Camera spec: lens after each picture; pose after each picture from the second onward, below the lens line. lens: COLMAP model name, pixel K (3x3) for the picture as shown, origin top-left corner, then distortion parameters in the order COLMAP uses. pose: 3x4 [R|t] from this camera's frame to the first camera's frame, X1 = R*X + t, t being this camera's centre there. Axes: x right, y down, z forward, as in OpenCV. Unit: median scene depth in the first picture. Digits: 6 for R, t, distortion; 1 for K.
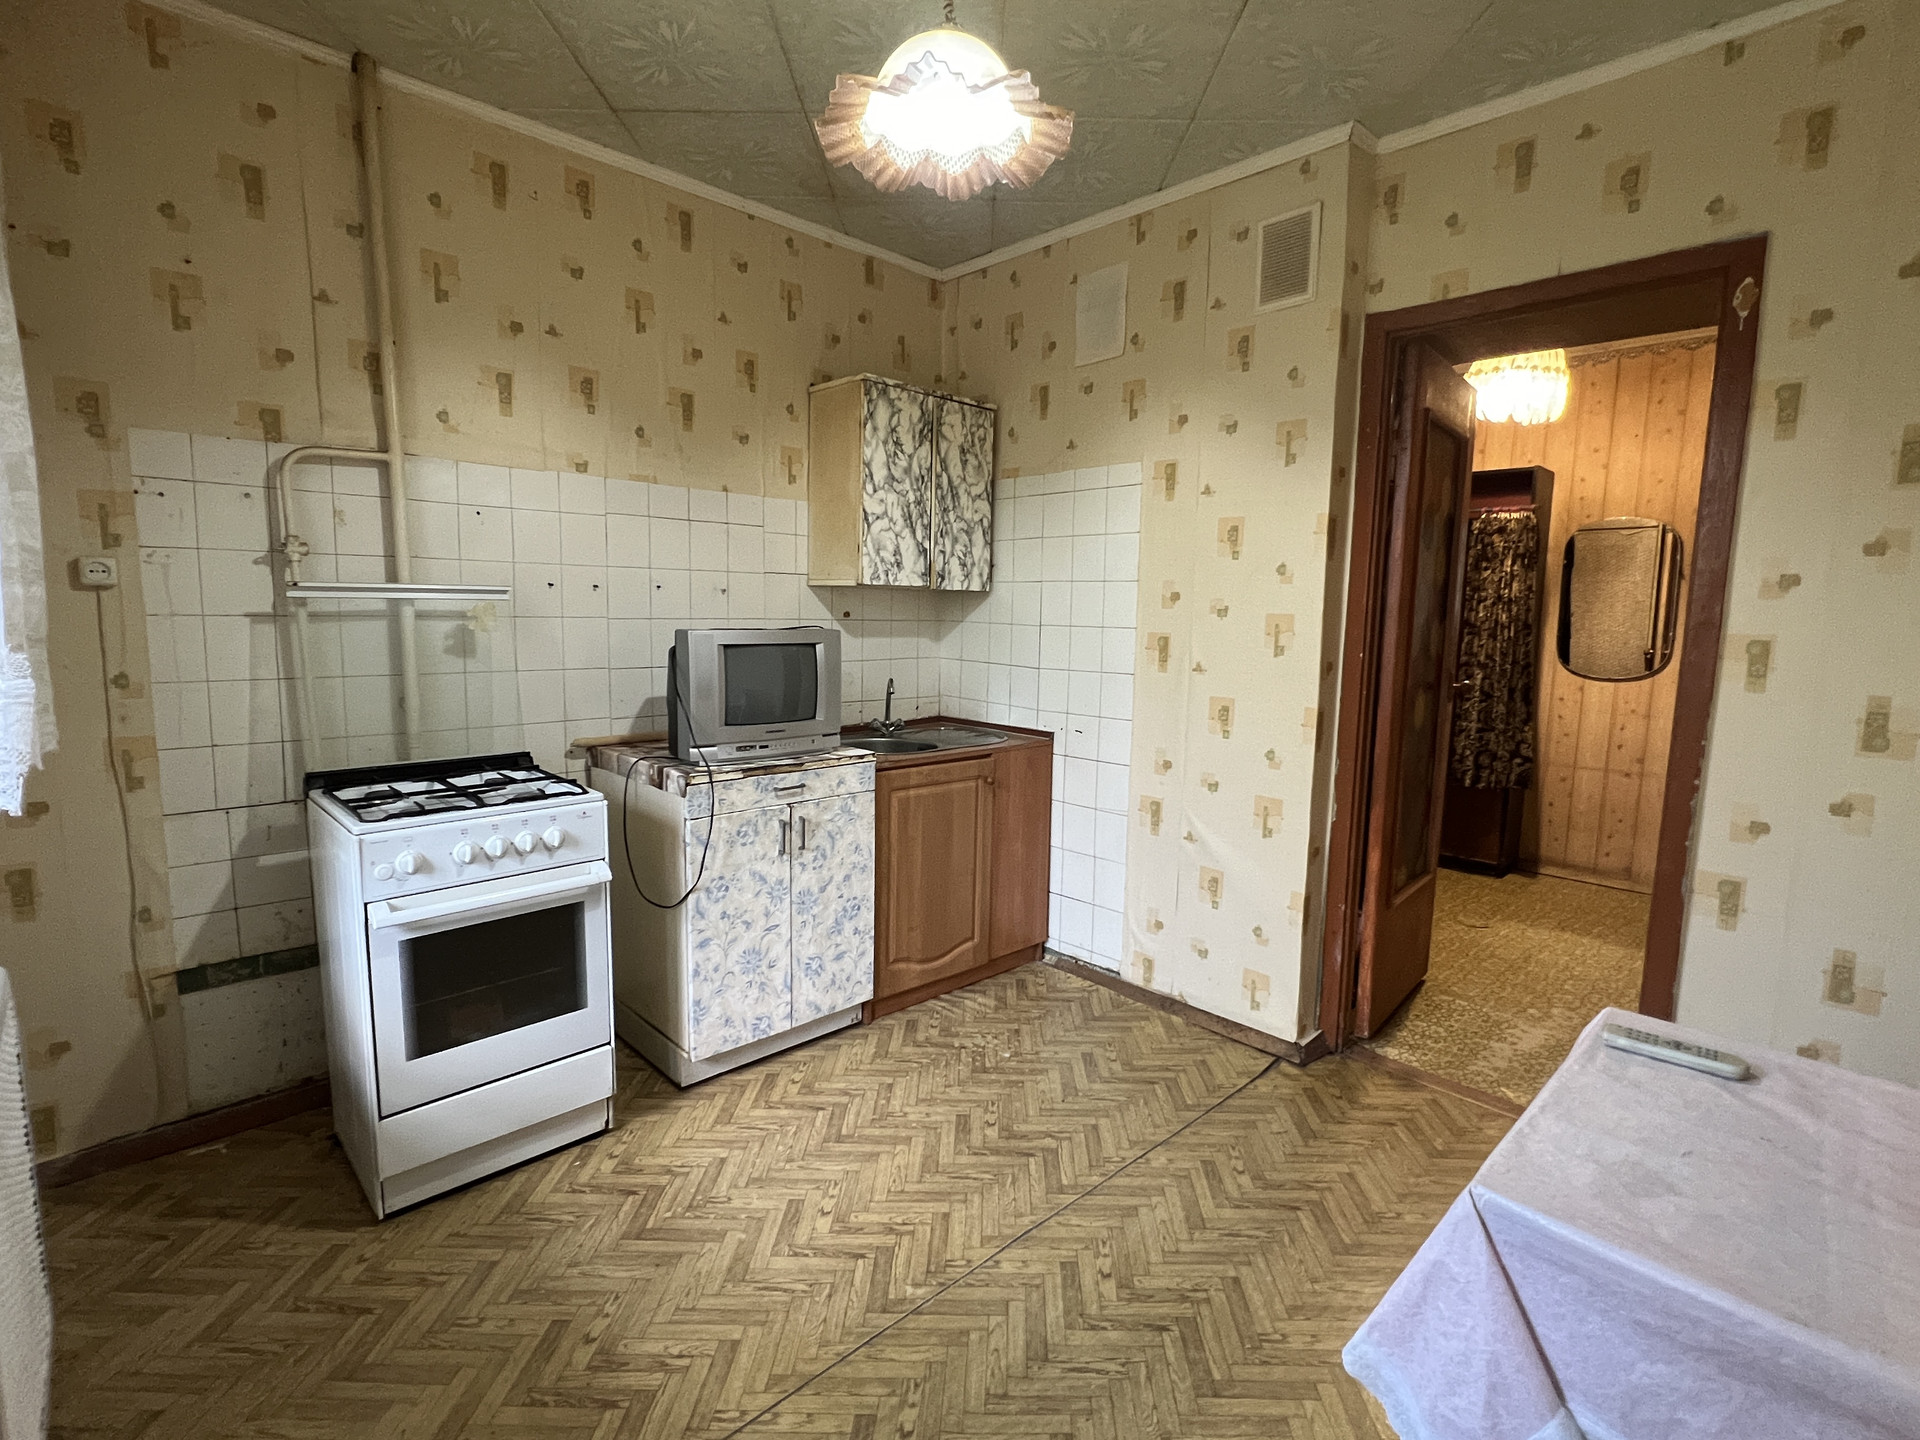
lens RADIAL K [[907.9, 0, 955.0], [0, 907.9, 719.1], [0, 0, 1]] dist [-0.002984, -0.000671]
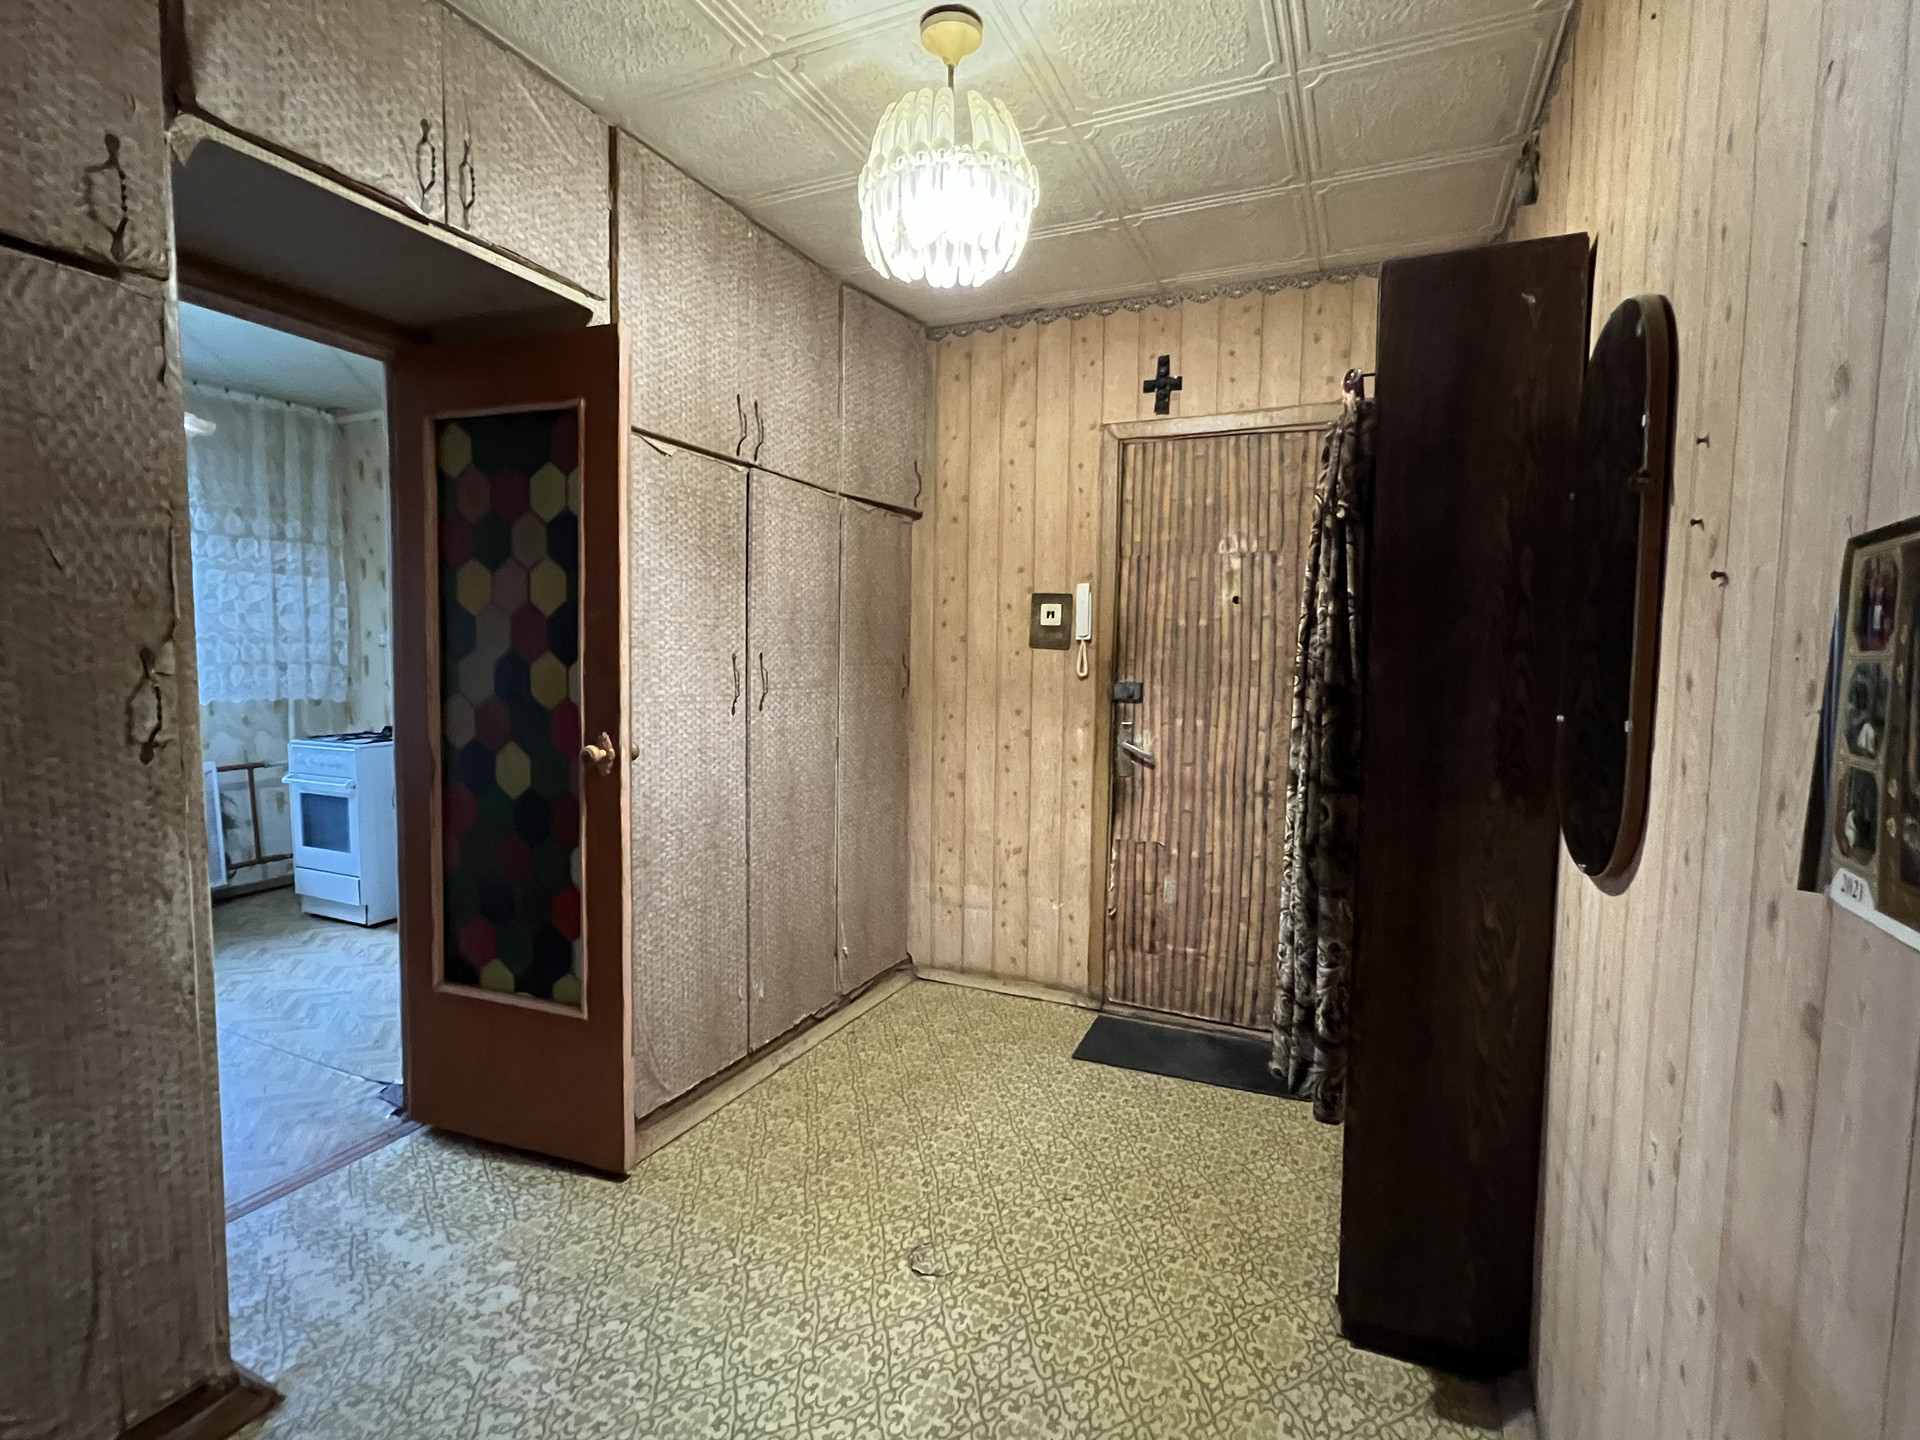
lens RADIAL K [[907.9, 0, 958.4], [0, 907.9, 717.9], [0, 0, 1]] dist [-0.002984, -0.000671]
pose [[0.377692, 0.063161, -0.923774, 1.636026], [-0.130449, 0.991350, 0.014446, -0.153088], [0.916696, 0.115049, 0.382664, 1.220935]]
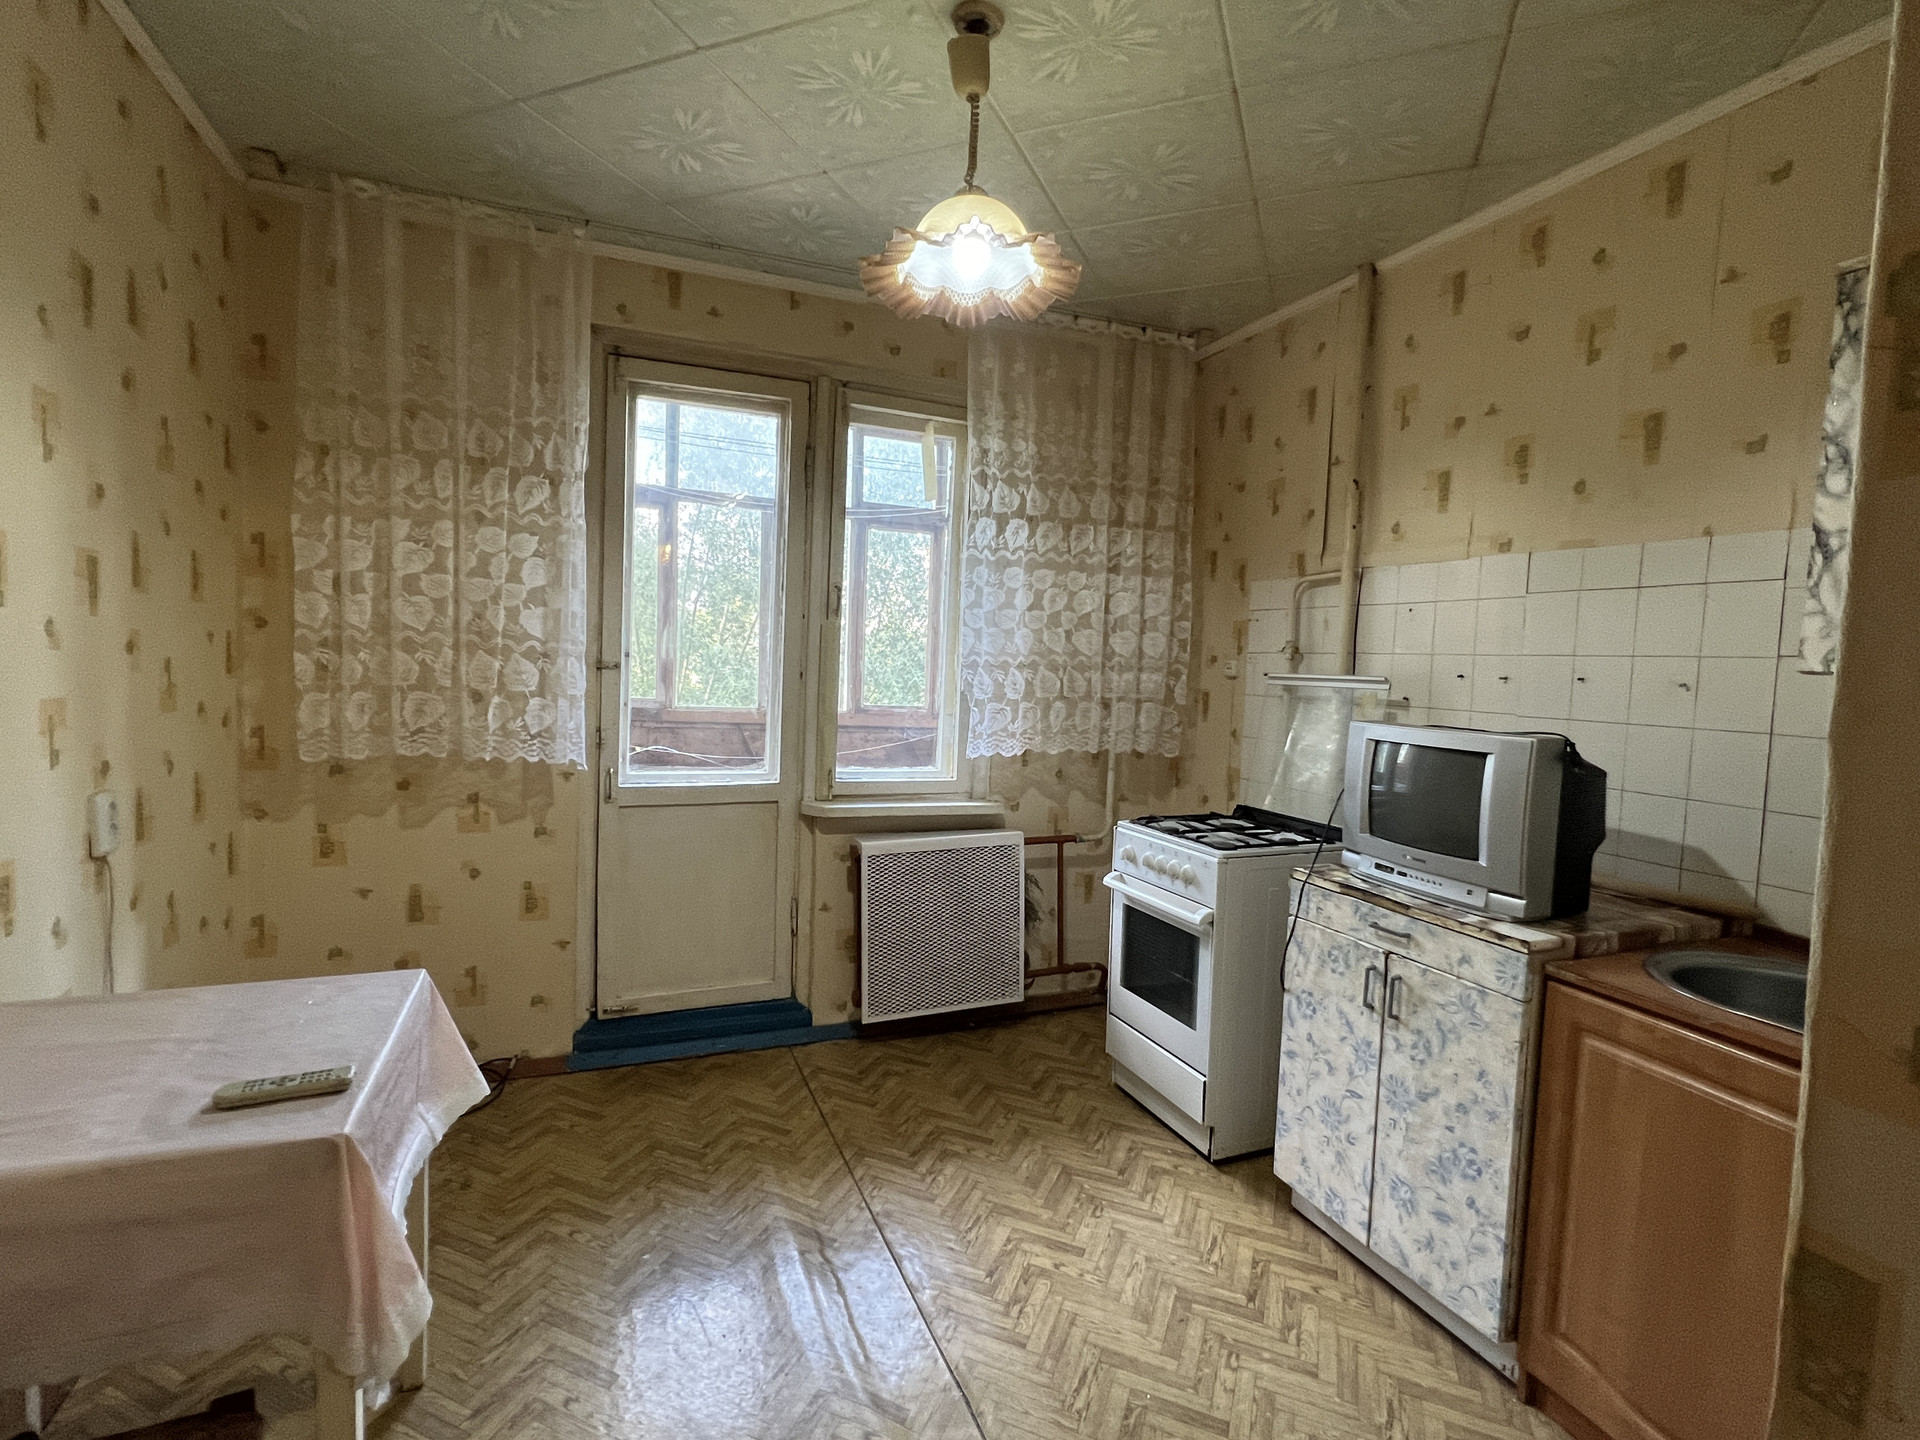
lens RADIAL K [[907.9, 0, 953.1], [0, 907.9, 722.0], [0, 0, 1]] dist [-0.002984, -0.000671]
pose [[-0.364430, 0.029872, -0.930751, 0.665267], [-0.159191, 0.982775, 0.093872, -0.111576], [0.917523, 0.182377, -0.353397, 0.902588]]
